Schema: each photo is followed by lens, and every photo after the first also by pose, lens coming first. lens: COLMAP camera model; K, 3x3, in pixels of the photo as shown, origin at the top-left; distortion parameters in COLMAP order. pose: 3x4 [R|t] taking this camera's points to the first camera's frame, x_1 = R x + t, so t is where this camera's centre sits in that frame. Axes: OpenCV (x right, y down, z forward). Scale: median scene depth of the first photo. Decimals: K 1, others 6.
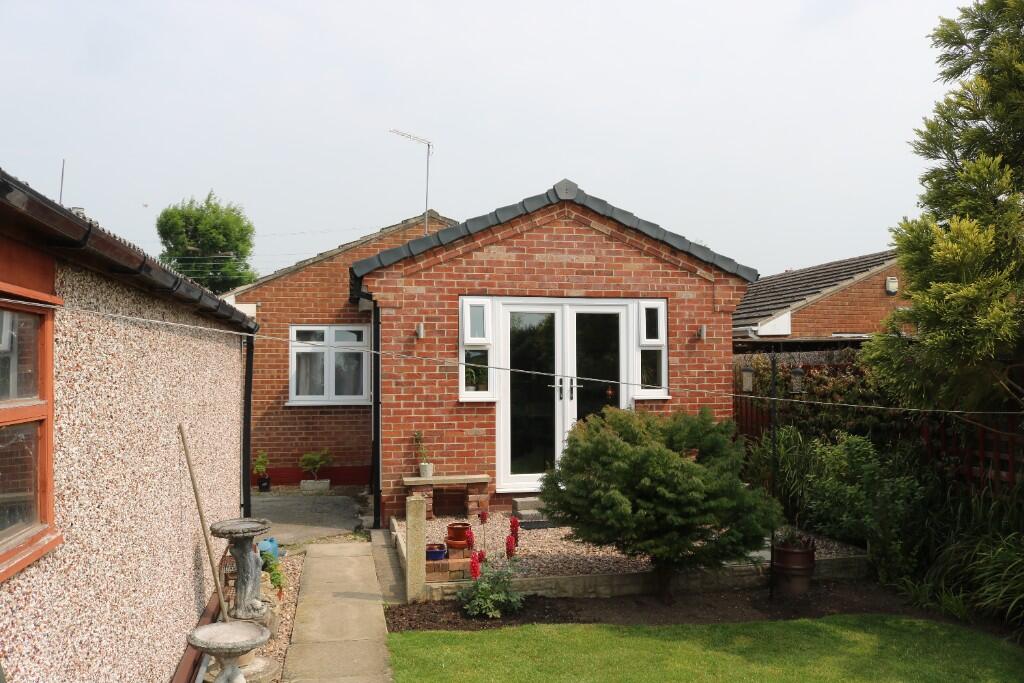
lens RADIAL K [[862.7, 0, 509.8], [0, 862.7, 344.9], [0, 0, 1]] dist [-0.077153, -0.002063]
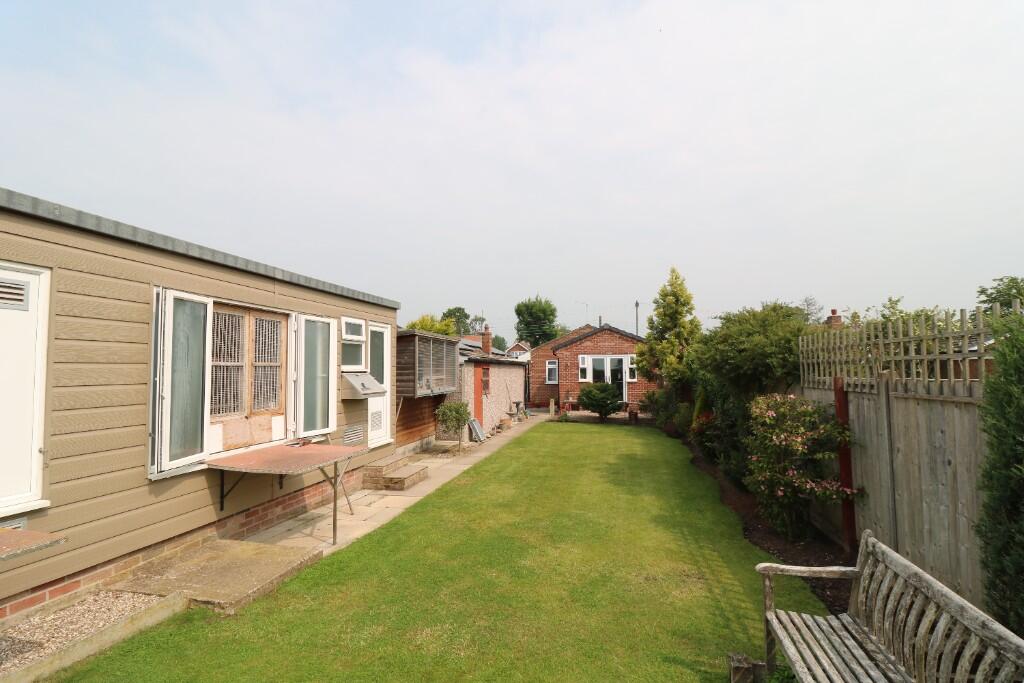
lens RADIAL K [[484.0, 0, 512.8], [0, 484.0, 342.9], [0, 0, 1]] dist [-0.000813, -0.000089]
pose [[0.917301, -0.024255, -0.397455, 0.516818], [0.011393, 0.999333, -0.034691, -0.035478], [0.398032, 0.027294, 0.916965, -1.079076]]
